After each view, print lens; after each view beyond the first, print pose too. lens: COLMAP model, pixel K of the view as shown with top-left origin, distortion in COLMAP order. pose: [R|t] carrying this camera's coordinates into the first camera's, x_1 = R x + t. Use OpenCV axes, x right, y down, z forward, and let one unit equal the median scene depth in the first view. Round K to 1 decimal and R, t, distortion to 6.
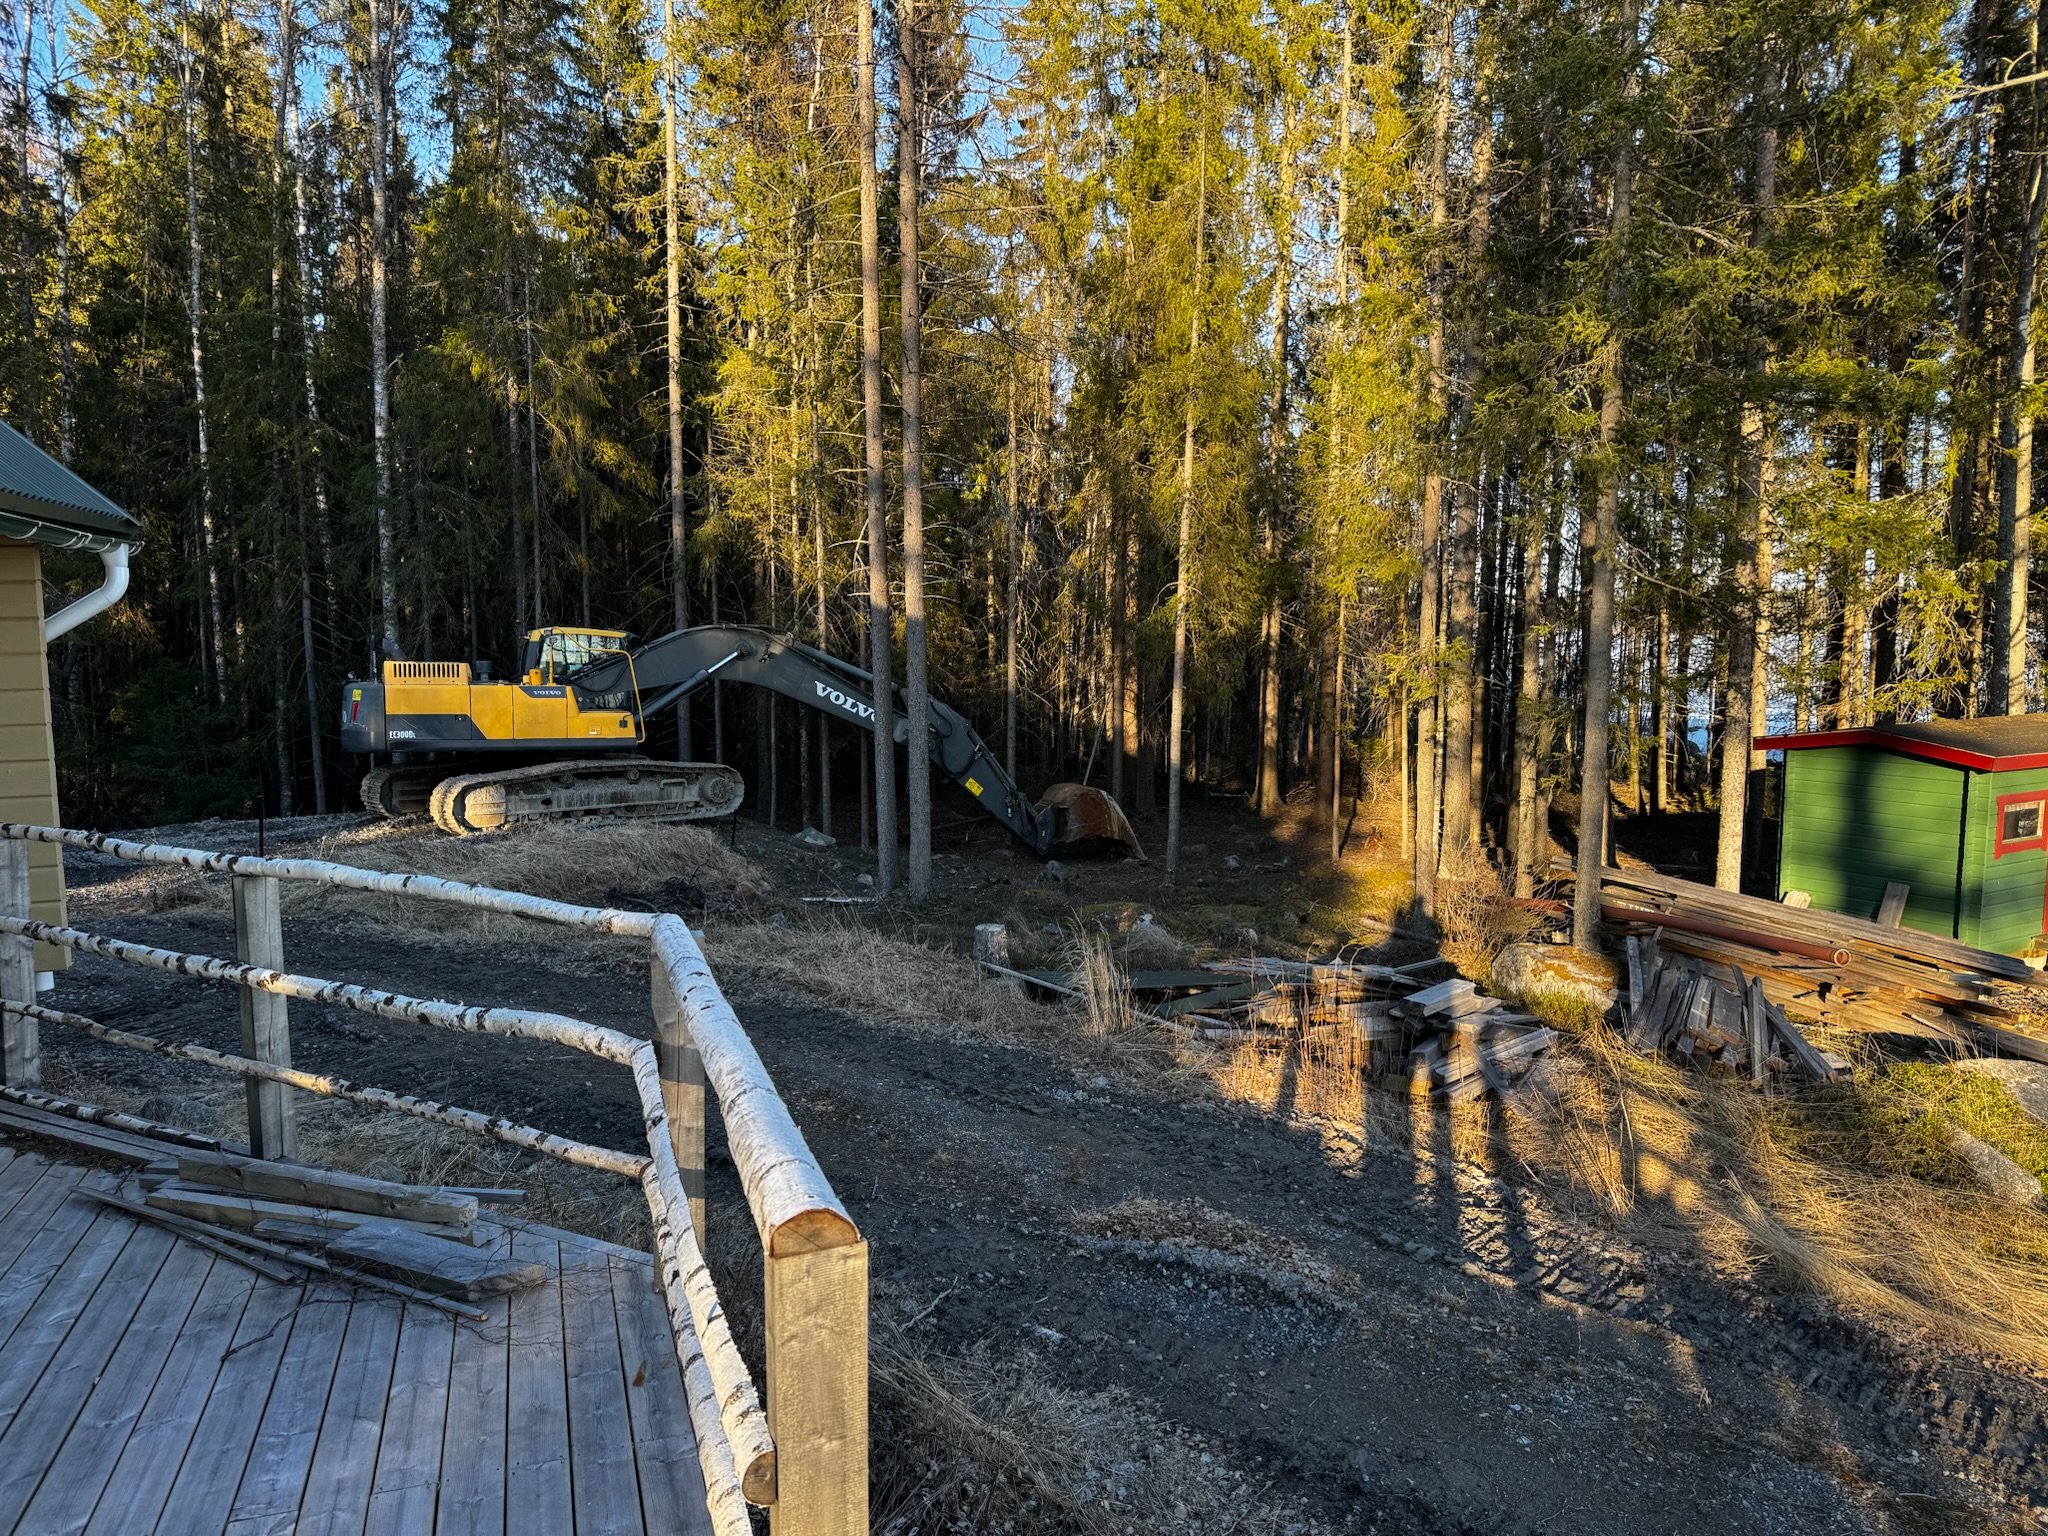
lens RADIAL K [[1424.1, 0, 1024.0], [0, 1424.1, 768.0], [0, 0, 1]] dist [0.113265, -0.000107]
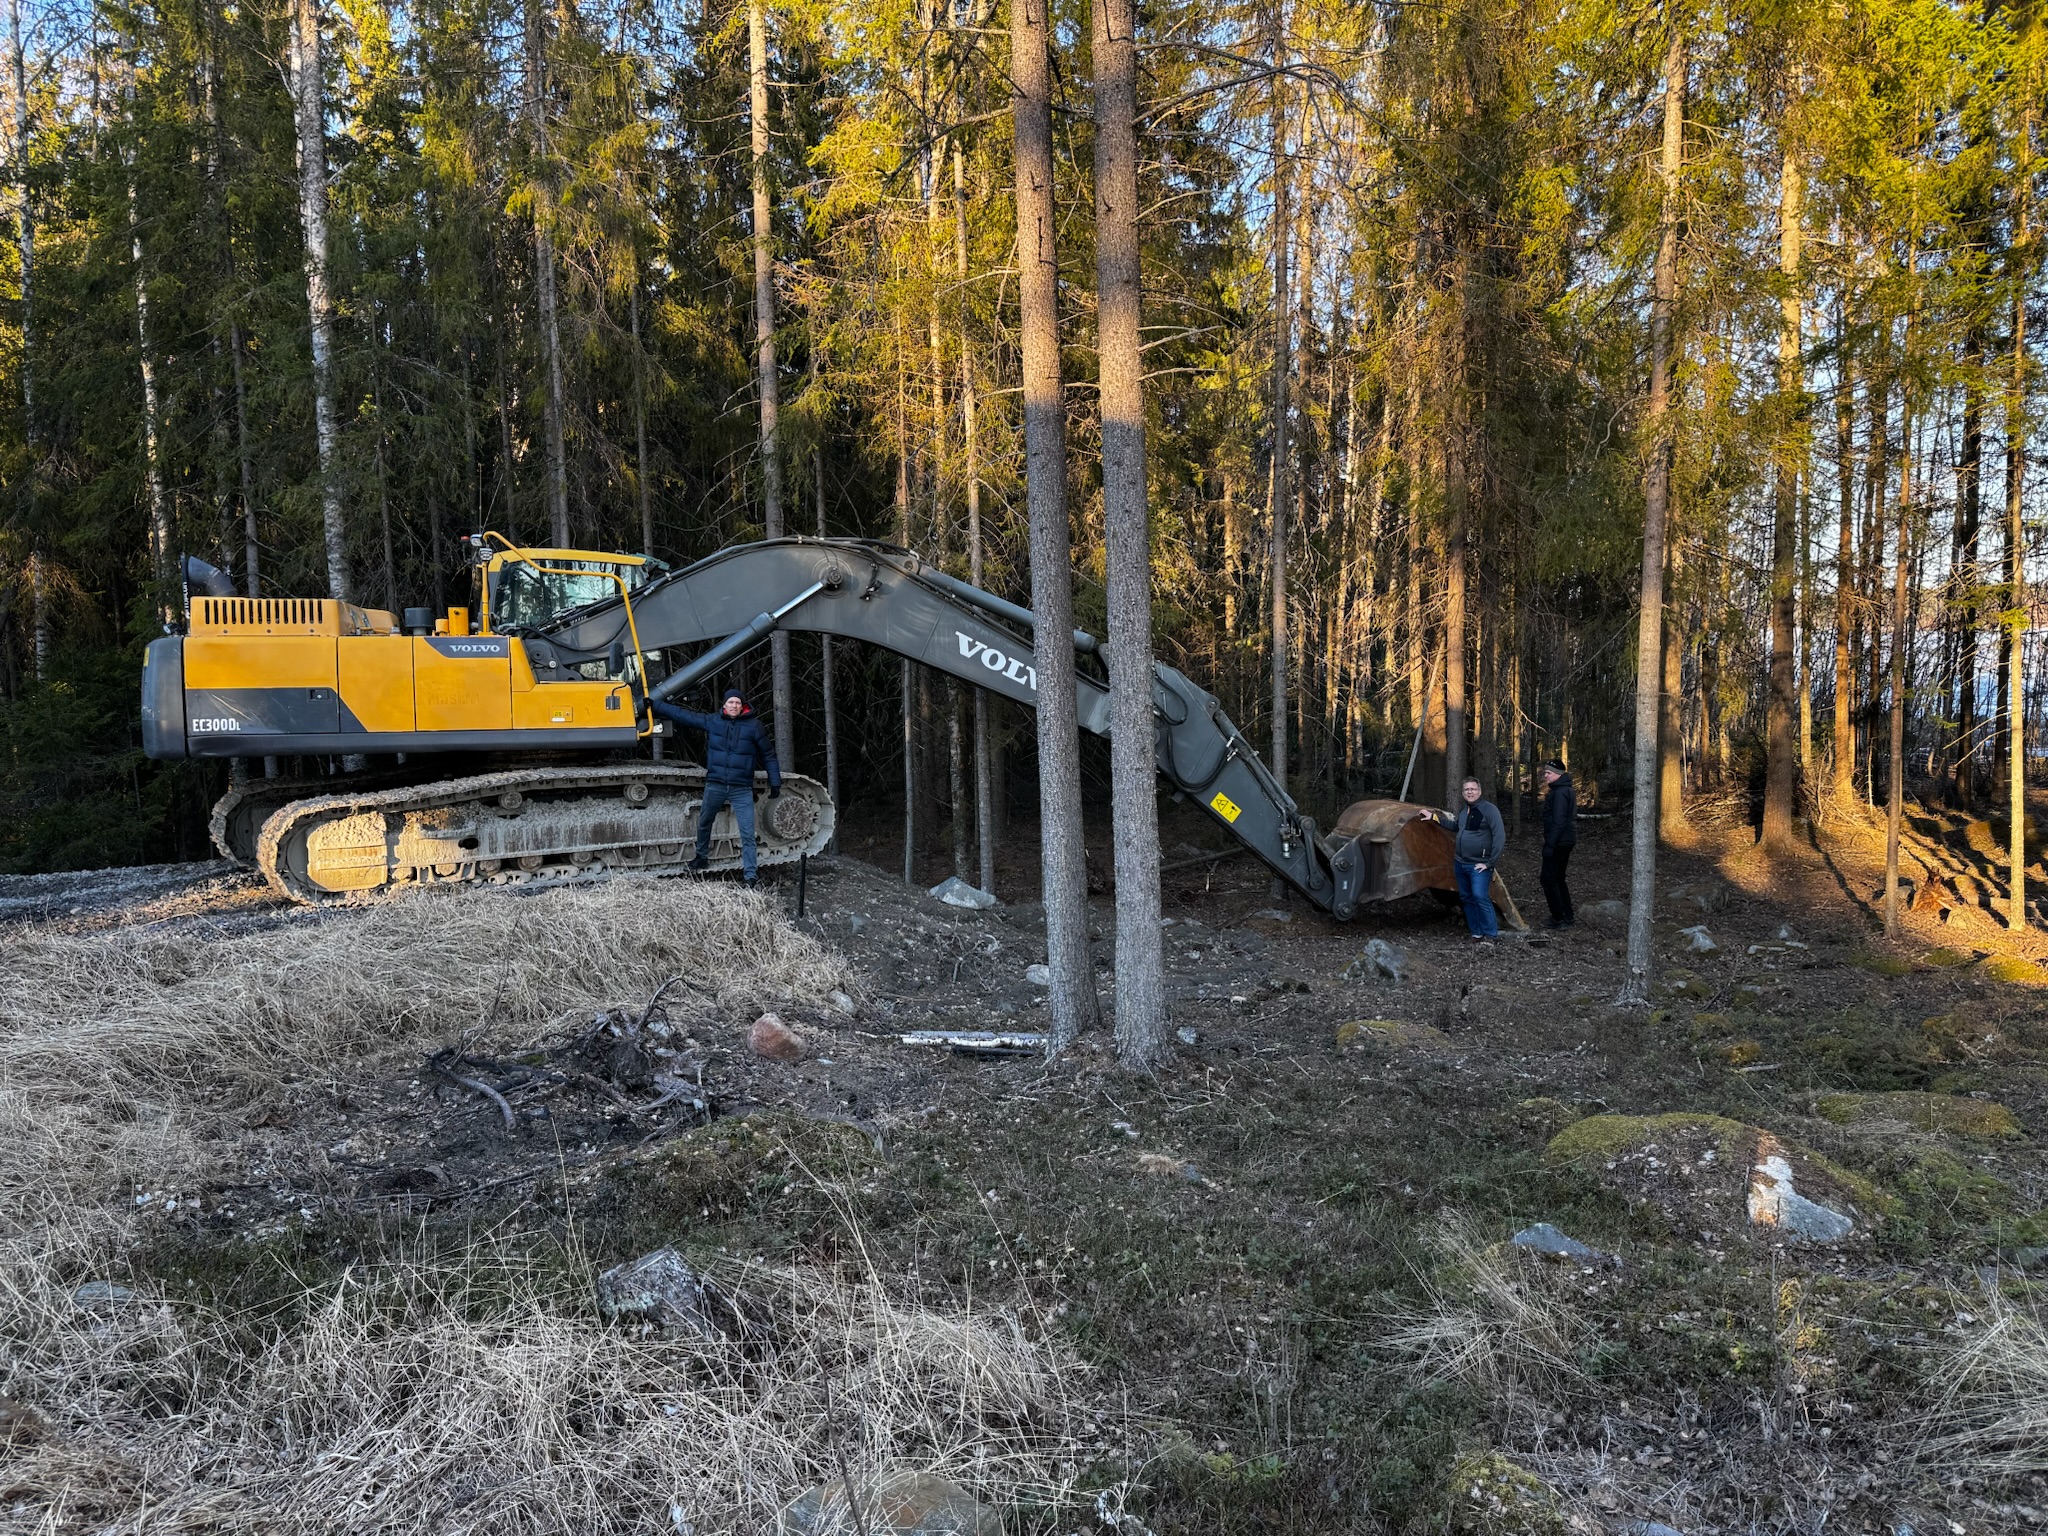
lens RADIAL K [[1424.1, 0, 1024.0], [0, 1424.1, 768.0], [0, 0, 1]] dist [0.113265, -0.000107]
pose [[0.987368, -0.009481, -0.158159, -0.026907], [0.008201, 0.999928, -0.008744, 0.001116], [0.158230, 0.007336, 0.987375, 0.443232]]
